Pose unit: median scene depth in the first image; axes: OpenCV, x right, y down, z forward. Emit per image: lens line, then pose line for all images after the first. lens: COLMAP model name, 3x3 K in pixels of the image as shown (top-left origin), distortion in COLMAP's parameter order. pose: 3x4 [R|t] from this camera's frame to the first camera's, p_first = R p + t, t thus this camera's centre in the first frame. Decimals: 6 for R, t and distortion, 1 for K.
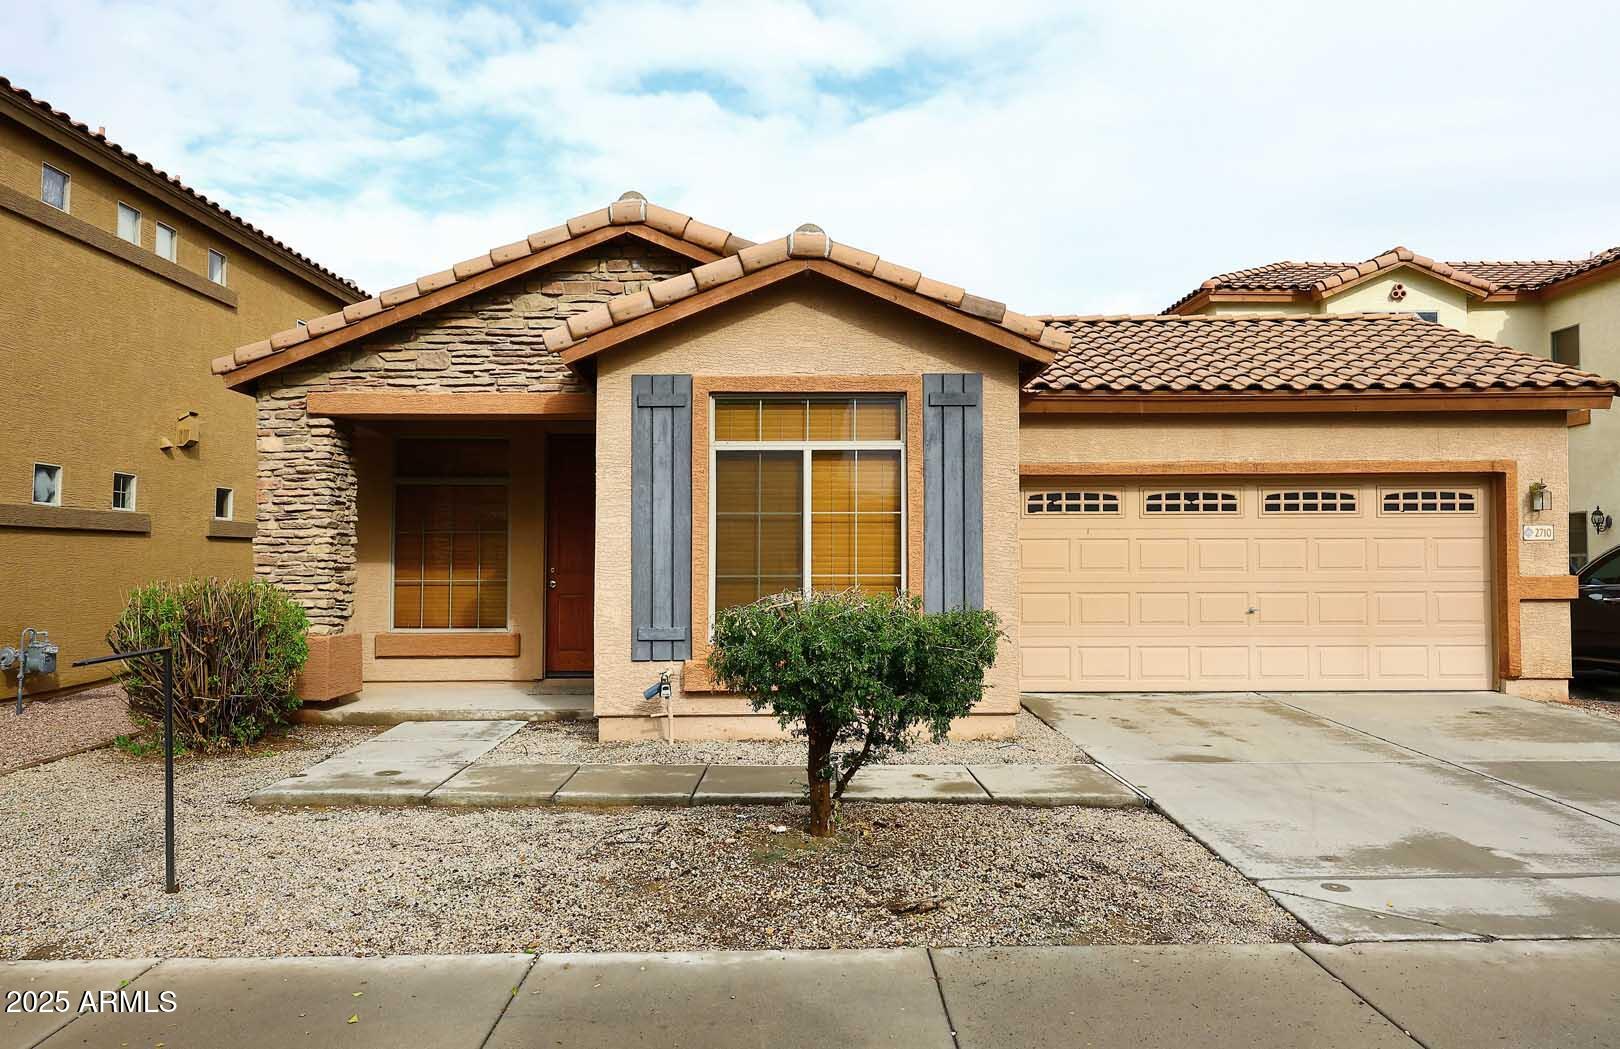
lens RADIAL K [[1126.1, 0, 818.3], [0, 1126.1, 519.0], [0, 0, 1]] dist [-0.007916, 0.007981]
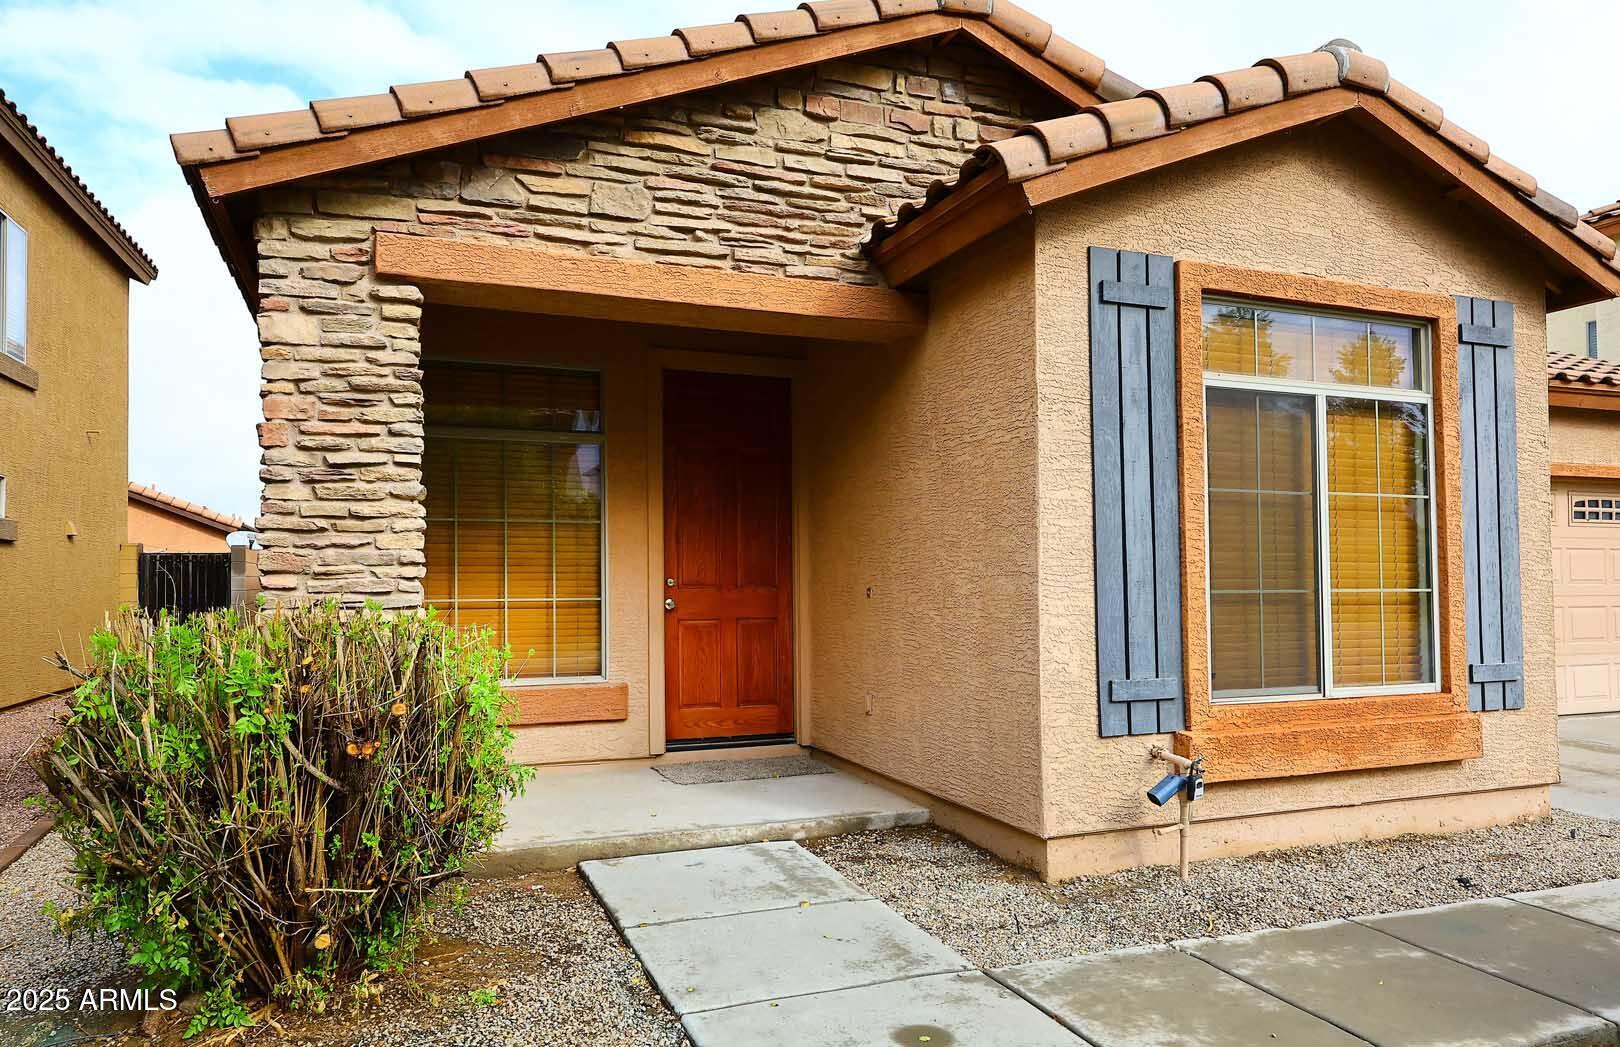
lens RADIAL K [[1070.9, 0, 857.3], [0, 1070.9, 560.3], [0, 0, 1]] dist [-0.007299, -0.001744]
pose [[0.930989, 0.008086, 0.364958, -0.424007], [-0.016407, 0.999671, 0.019704, 0.022360], [-0.364679, -0.024332, 0.930815, 0.466522]]
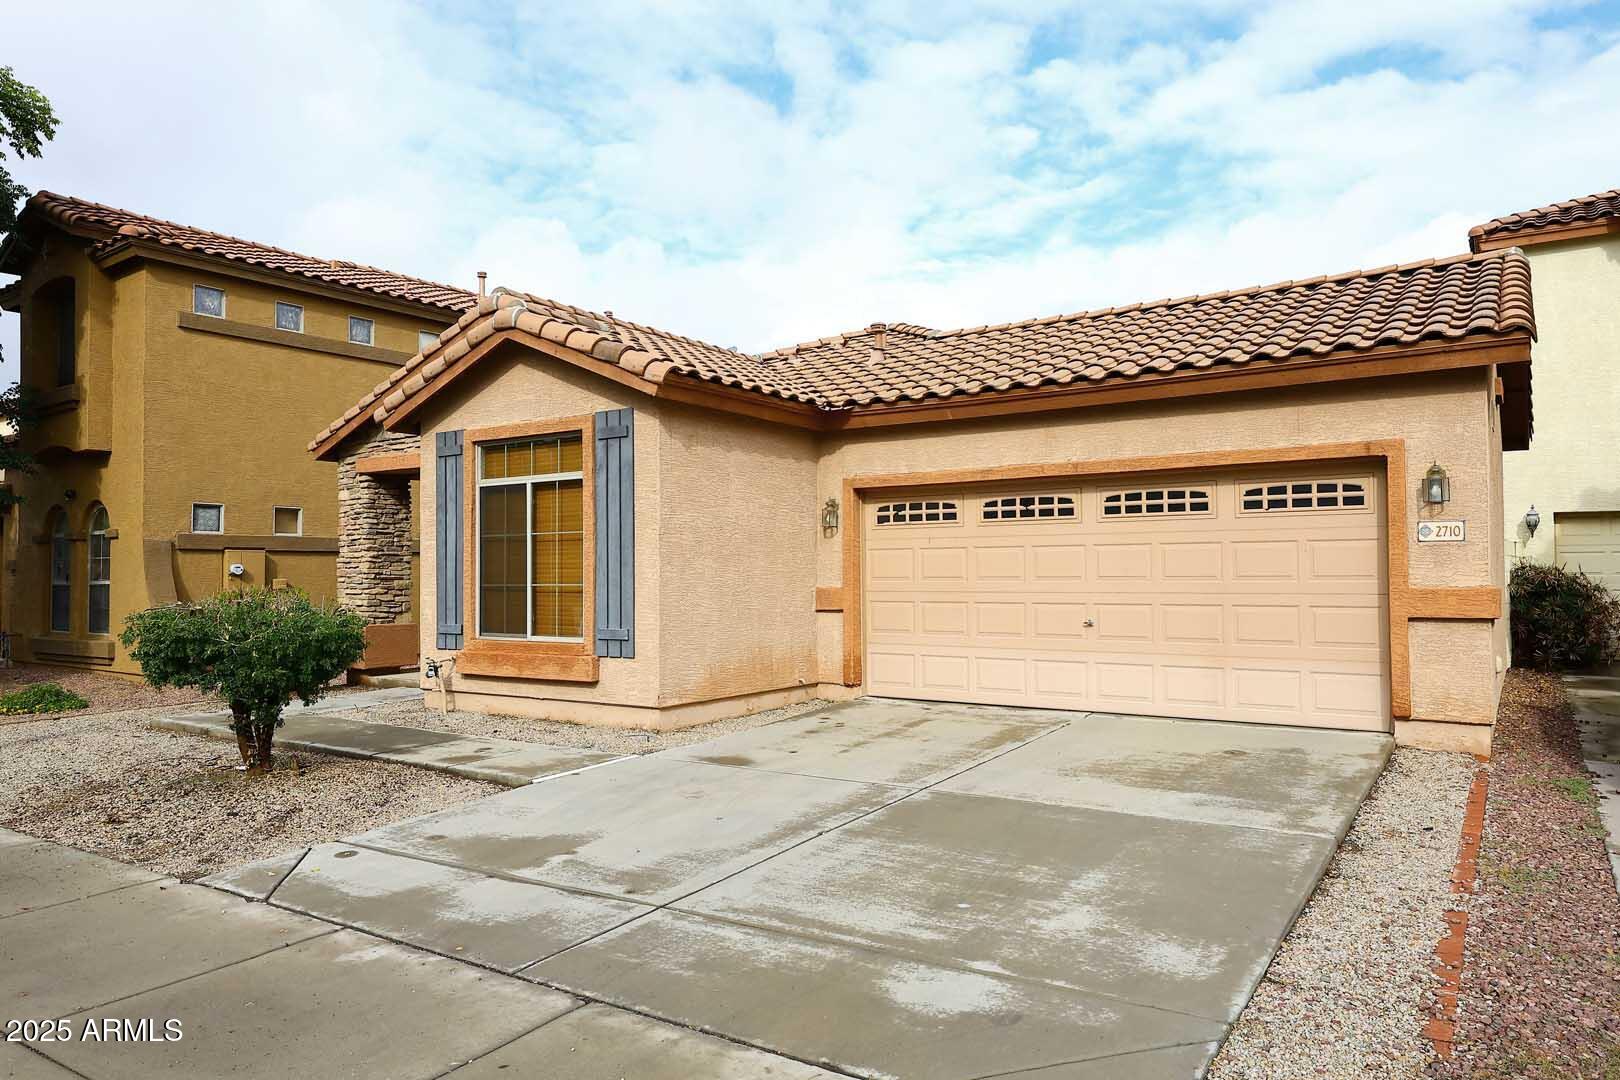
lens RADIAL K [[1043.7, 0, 801.0], [0, 1043.7, 554.7], [0, 0, 1]] dist [-0.023740, -0.008774]
pose [[0.827843, -0.011455, -0.560843, 0.777026], [0.028221, 0.999376, 0.021245, 0.000791], [0.560249, -0.033415, 0.827650, 0.197762]]
